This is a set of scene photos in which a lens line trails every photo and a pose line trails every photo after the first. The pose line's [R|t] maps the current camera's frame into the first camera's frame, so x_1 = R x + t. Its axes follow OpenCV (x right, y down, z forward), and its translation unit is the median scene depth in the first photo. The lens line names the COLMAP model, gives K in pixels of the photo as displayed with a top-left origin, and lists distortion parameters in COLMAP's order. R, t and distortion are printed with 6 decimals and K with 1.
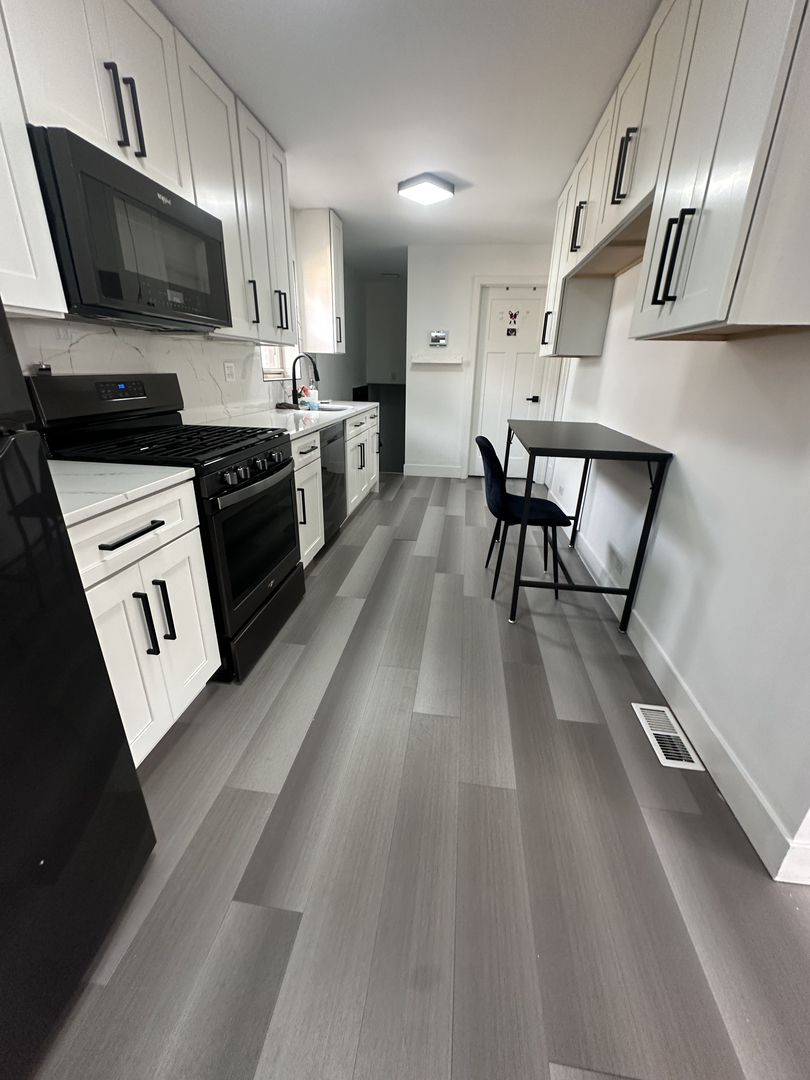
lens RADIAL K [[432.2, 0, 405.0], [0, 432.2, 540.0], [0, 0, 1]] dist [0.001703, 0.000115]
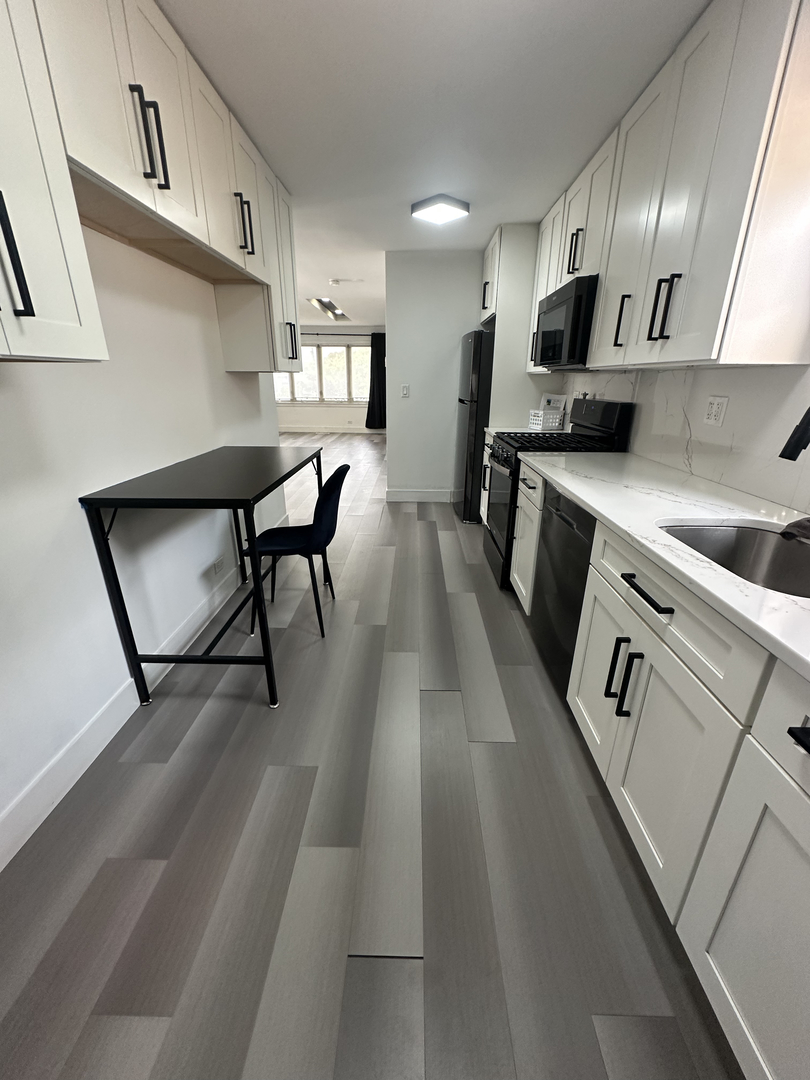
lens RADIAL K [[432.2, 0, 405.0], [0, 432.2, 540.0], [0, 0, 1]] dist [0.001703, 0.000115]
pose [[-0.993216, 0.013172, -0.115538, 0.140181], [-0.067398, 0.744457, 0.664260, -0.672015], [0.094763, 0.667540, -0.738519, 1.632129]]
